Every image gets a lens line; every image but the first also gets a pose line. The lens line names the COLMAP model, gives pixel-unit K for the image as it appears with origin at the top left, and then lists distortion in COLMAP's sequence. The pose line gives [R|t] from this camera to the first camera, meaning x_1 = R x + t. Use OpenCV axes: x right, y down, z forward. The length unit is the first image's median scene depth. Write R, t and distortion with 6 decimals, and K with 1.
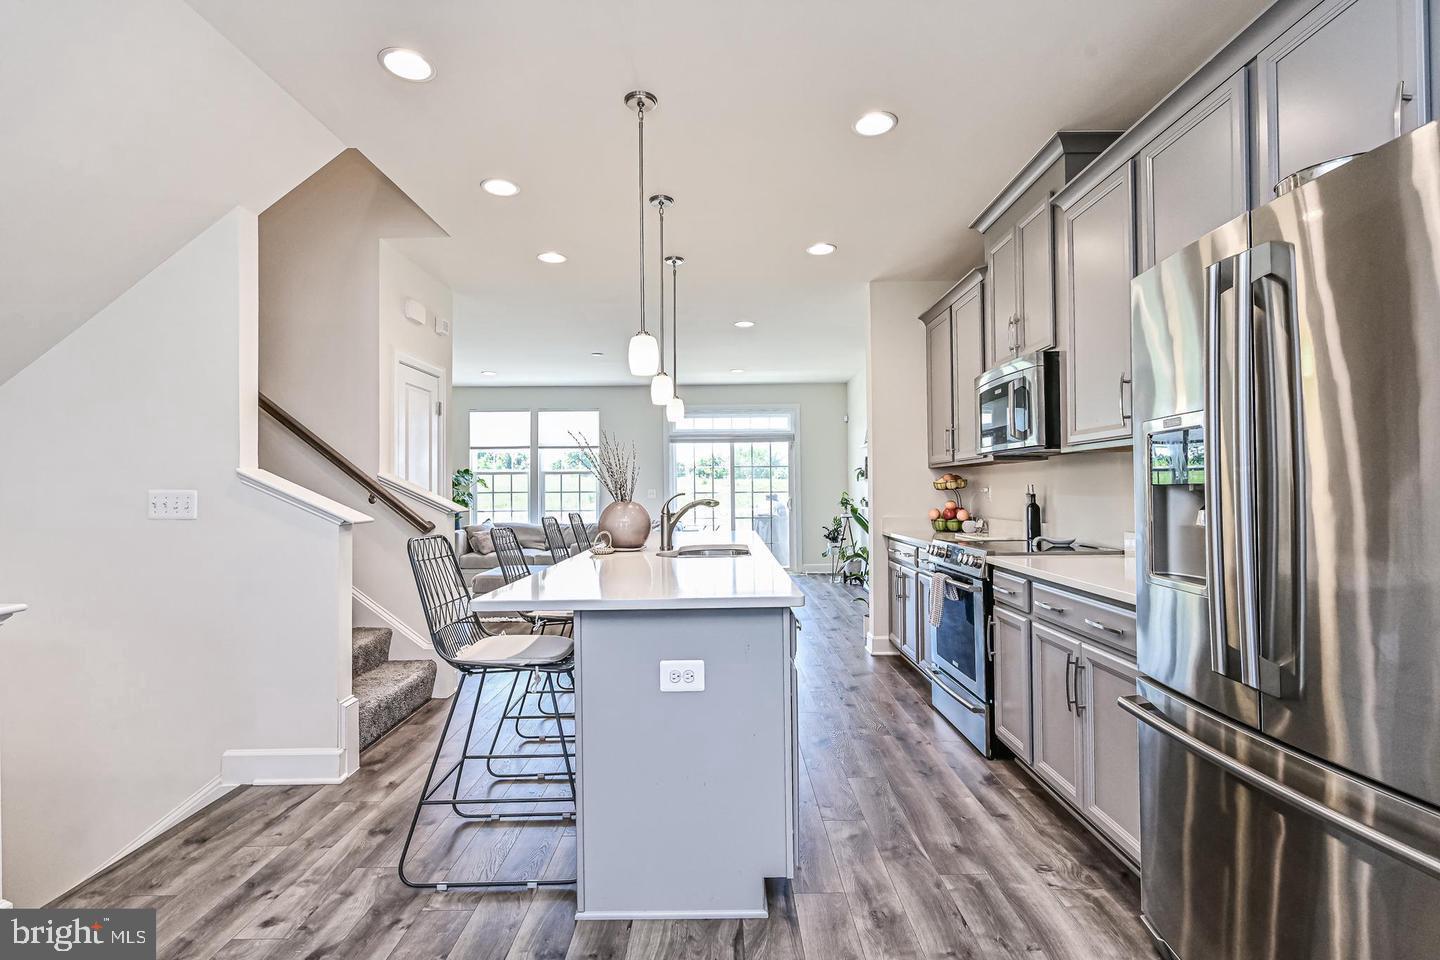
lens RADIAL K [[681.3, 0, 721.6], [0, 681.3, 479.6], [0, 0, 1]] dist [-0.003204, -0.000269]
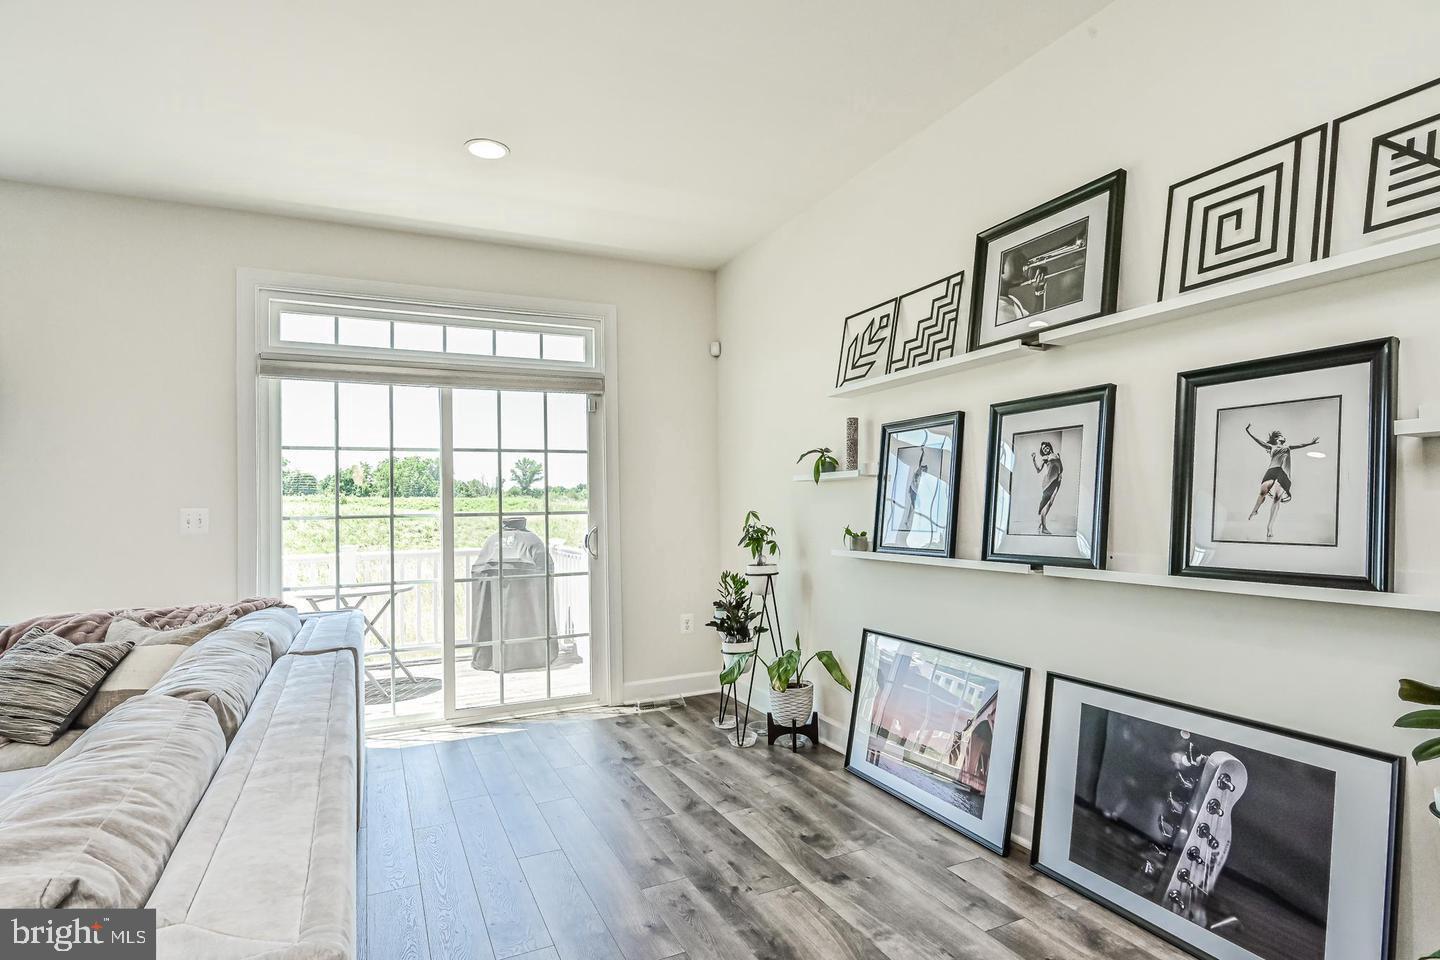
lens RADIAL K [[737.4, 0, 720.9], [0, 737.4, 485.3], [0, 0, 1]] dist [-0.000290, 0.001316]
pose [[0.900466, 0.005540, 0.434892, -0.072226], [0.001879, 0.999860, -0.016627, 0.024555], [-0.434923, 0.015789, 0.900329, 1.516447]]
